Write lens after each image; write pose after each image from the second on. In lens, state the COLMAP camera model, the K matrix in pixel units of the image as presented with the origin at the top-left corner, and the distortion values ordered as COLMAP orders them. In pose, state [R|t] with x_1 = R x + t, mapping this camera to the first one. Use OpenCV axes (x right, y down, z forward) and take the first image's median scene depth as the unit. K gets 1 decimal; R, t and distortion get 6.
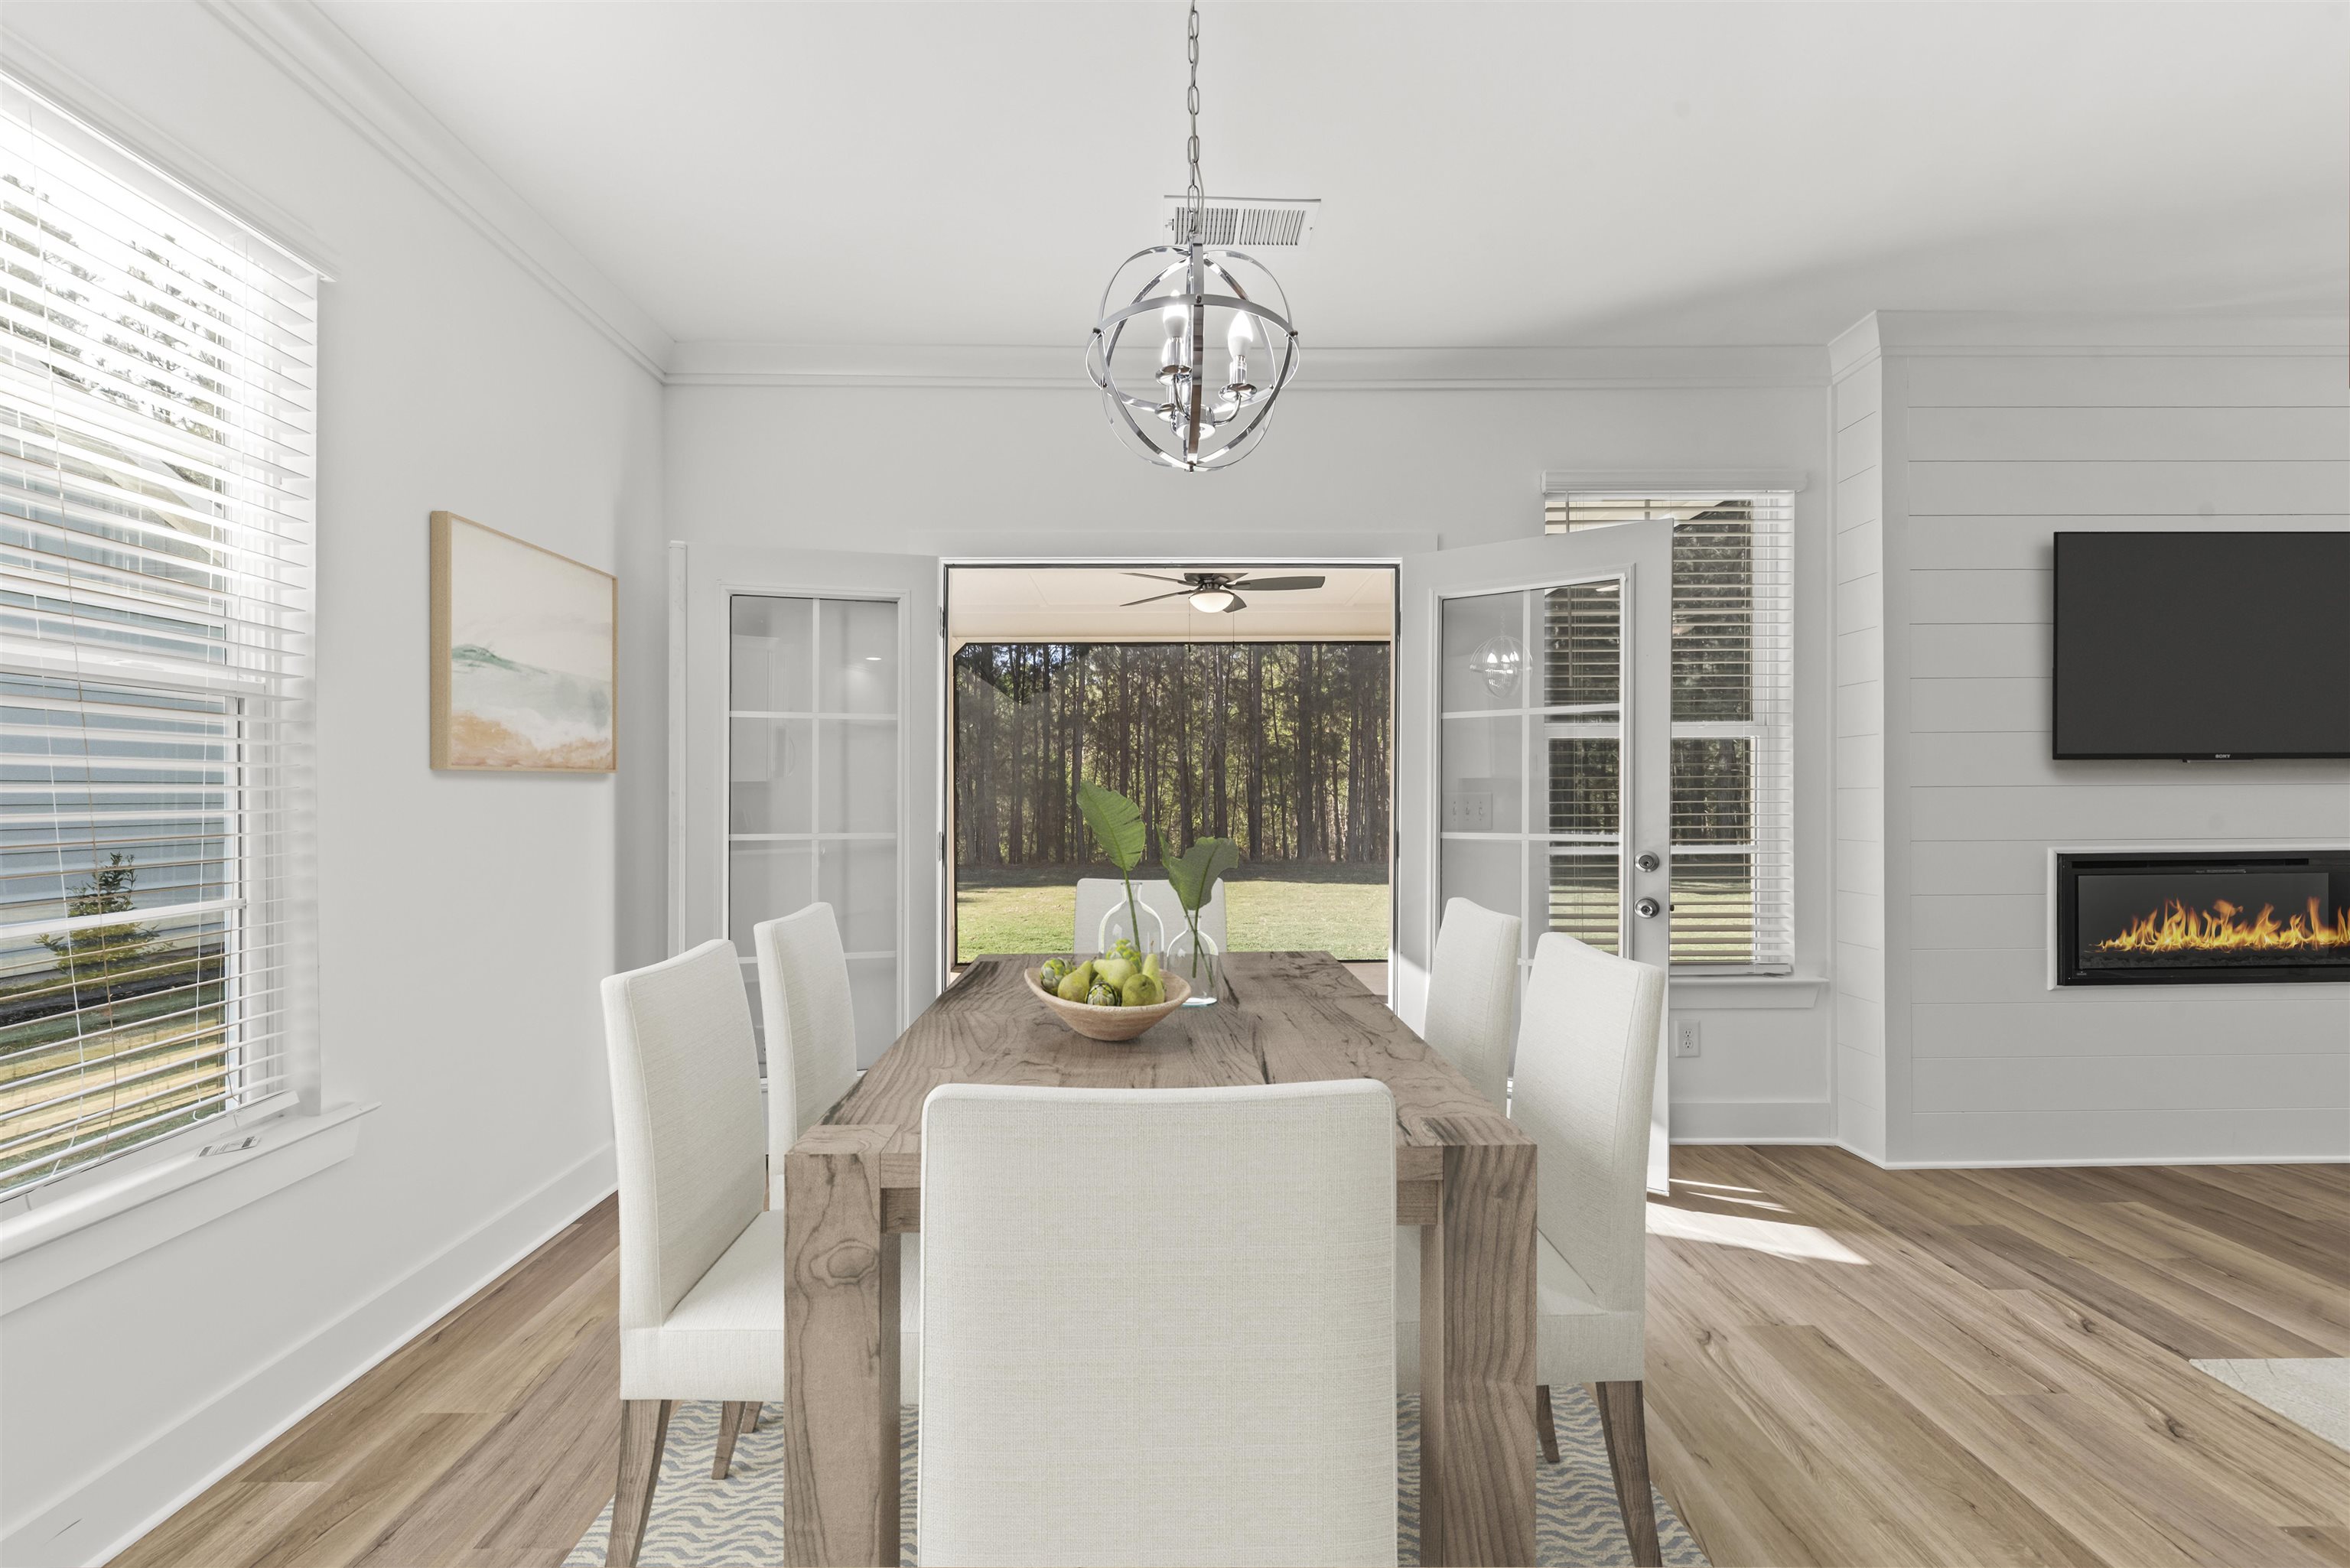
lens RADIAL K [[844.7, 0, 1177.6], [0, 844.7, 777.3], [0, 0, 1]] dist [0.008132, -0.001873]
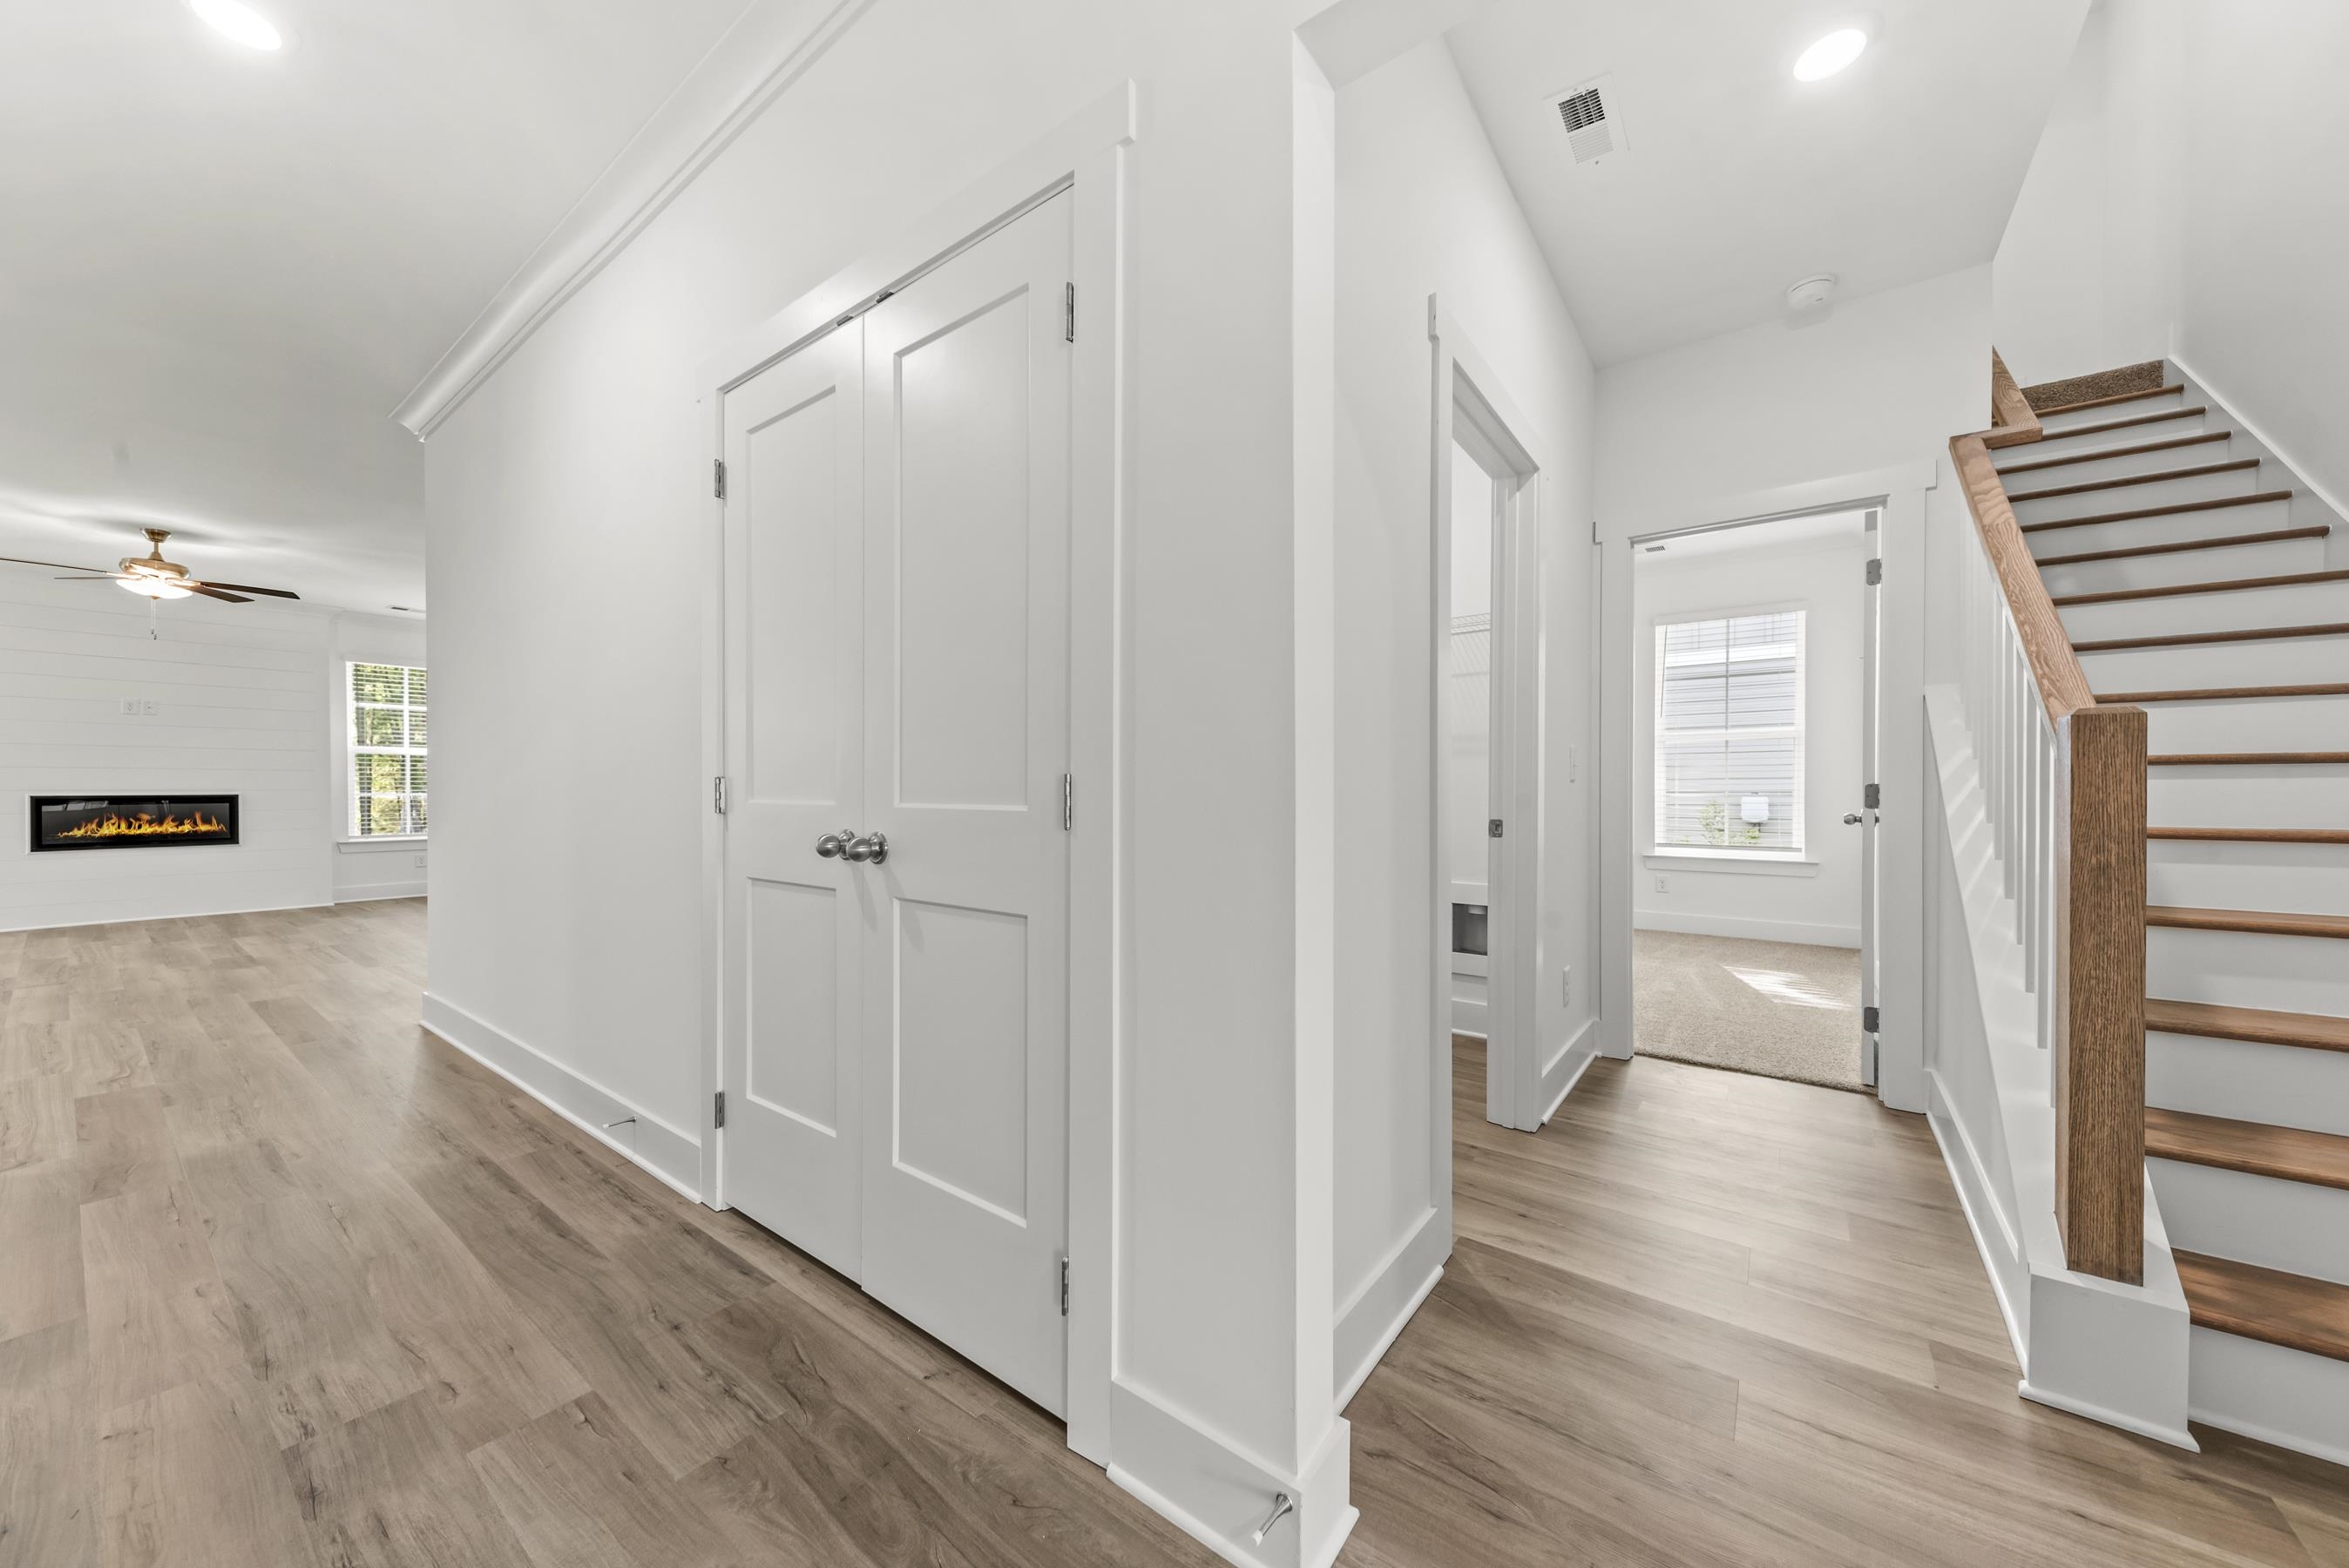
lens RADIAL K [[844.3, 0, 1188.6], [0, 844.3, 785.8], [0, 0, 1]] dist [0.008132, -0.001873]
pose [[0.626156, -0.000680, 0.779698, 1.202494], [0.004291, 0.999987, -0.002574, 0.079088], [-0.779686, 0.004957, 0.626151, -3.015247]]
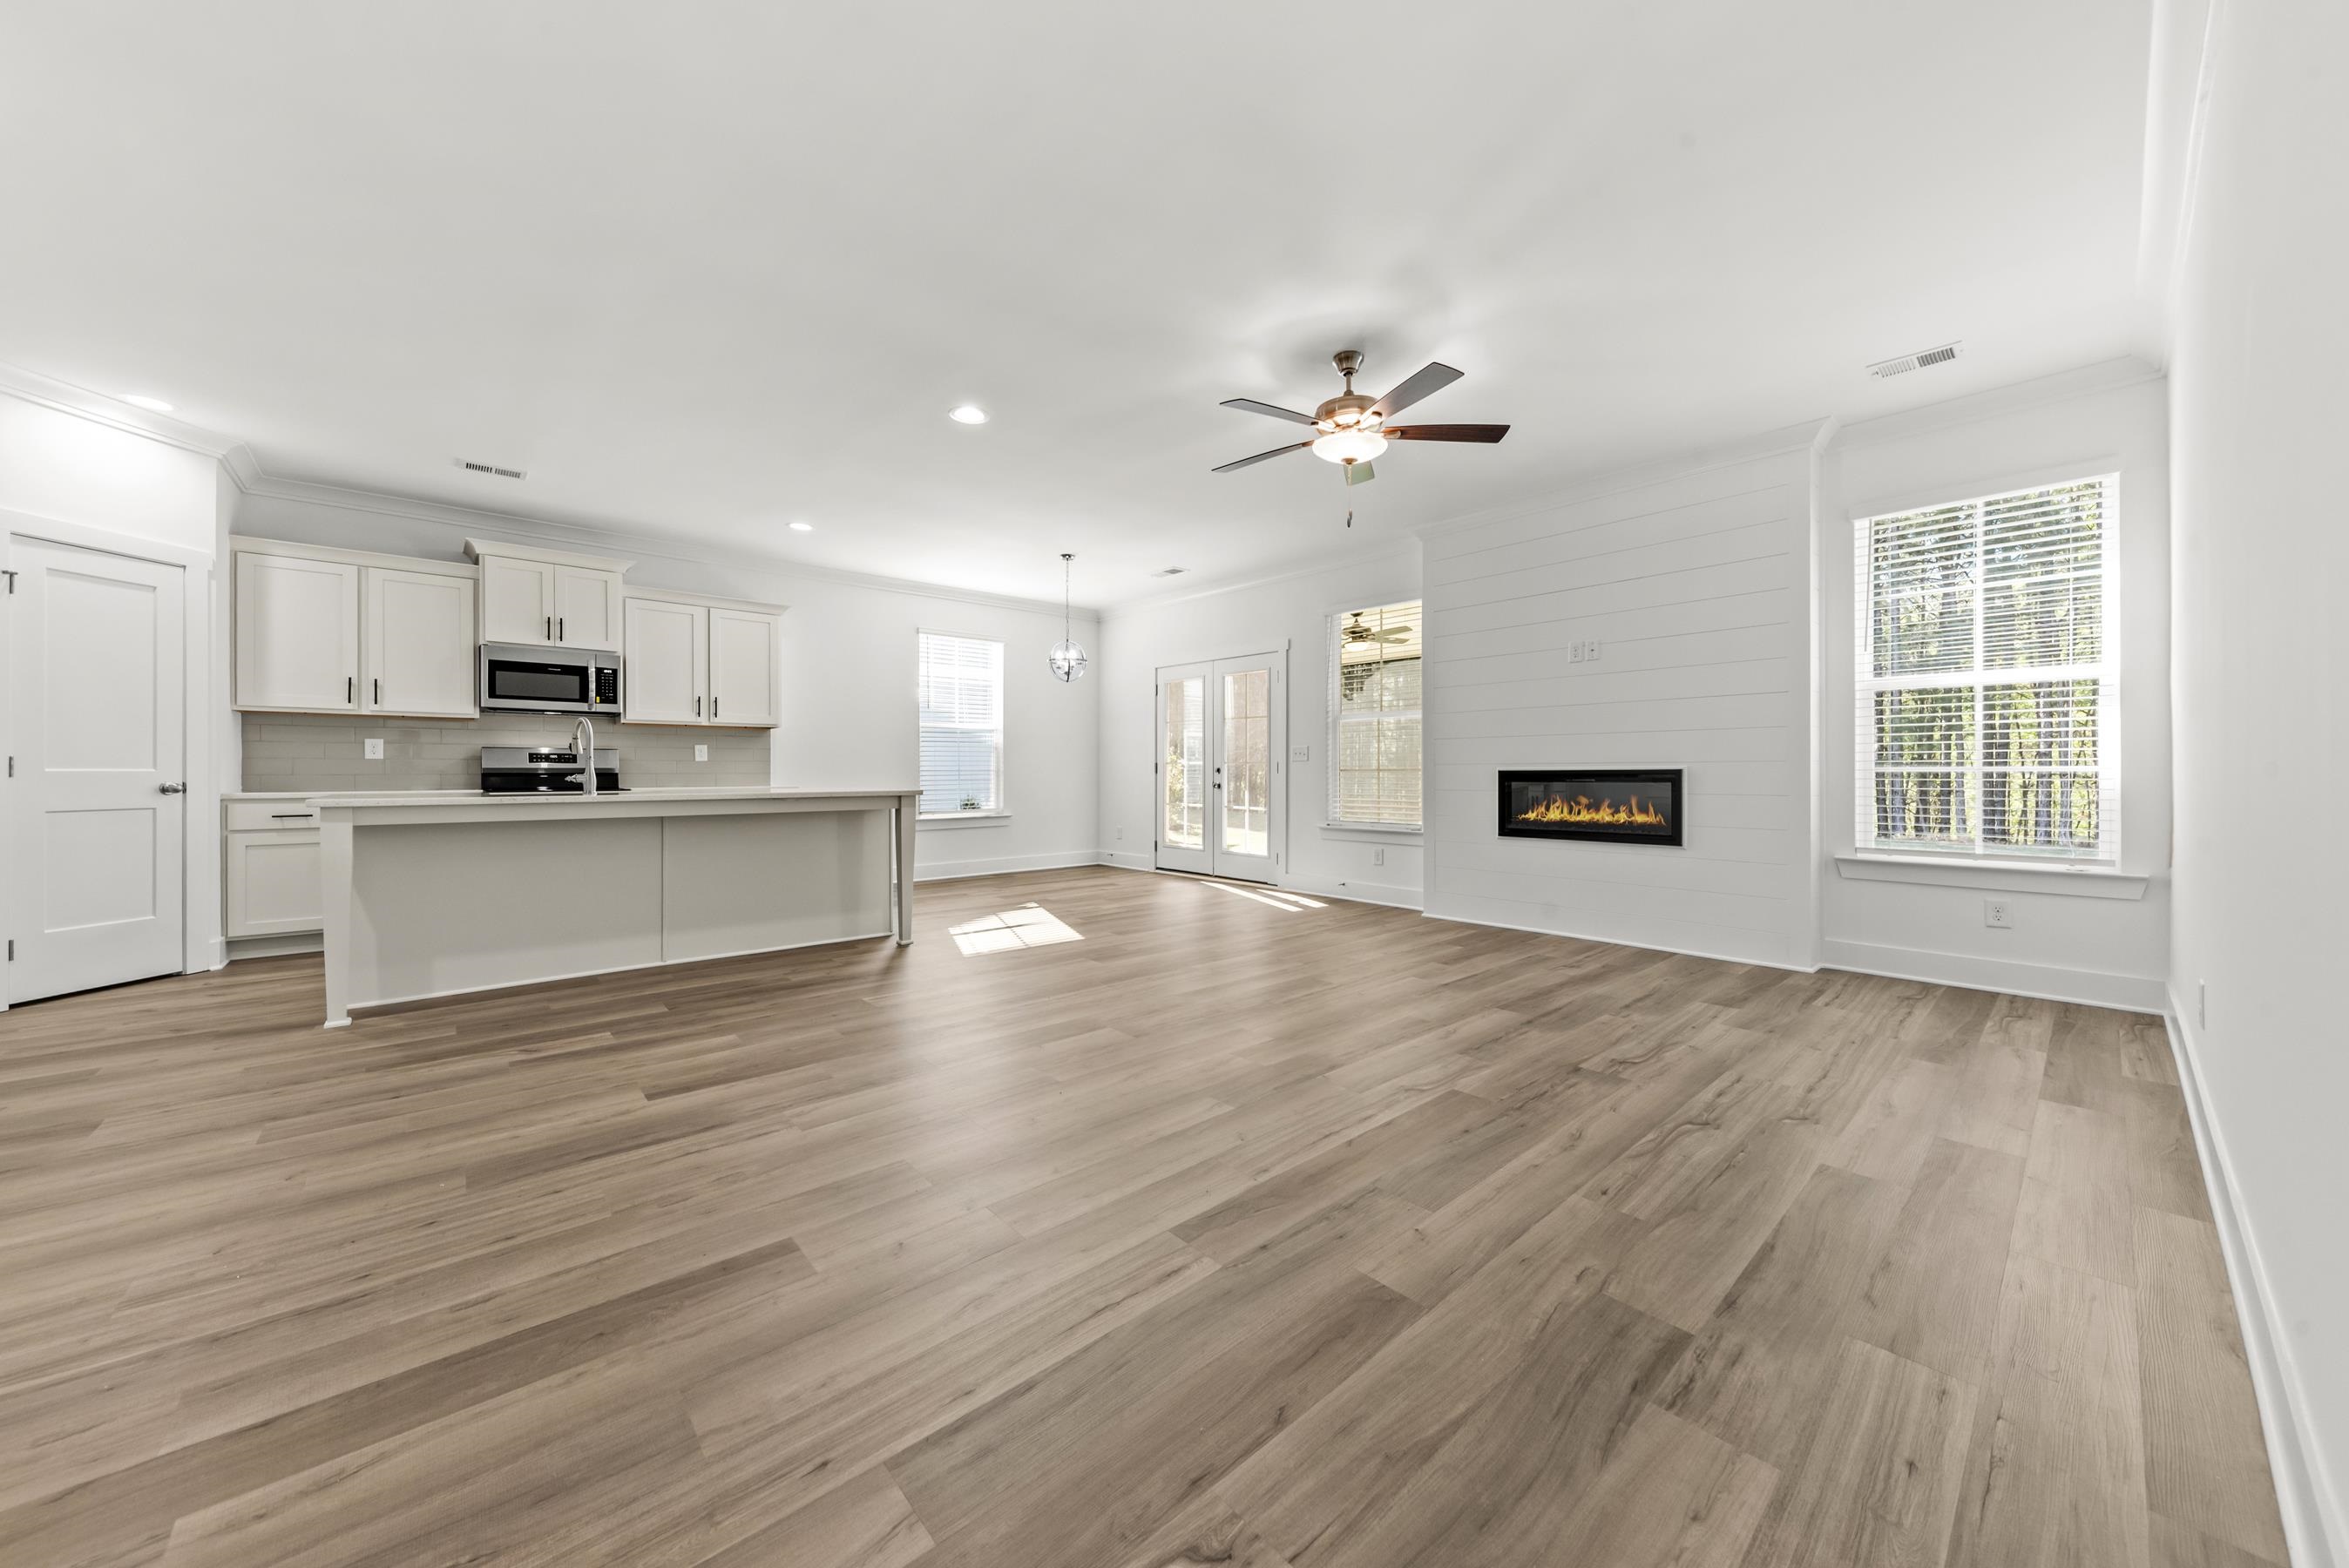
lens RADIAL K [[844.3, 0, 1176.7], [0, 844.3, 766.7], [0, 0, 1]] dist [0.008132, -0.001873]
pose [[0.626729, -0.003315, -0.779230, 2.116689], [0.005715, 0.999984, 0.000342, 0.075011], [0.779216, -0.004668, 0.626738, -0.853304]]
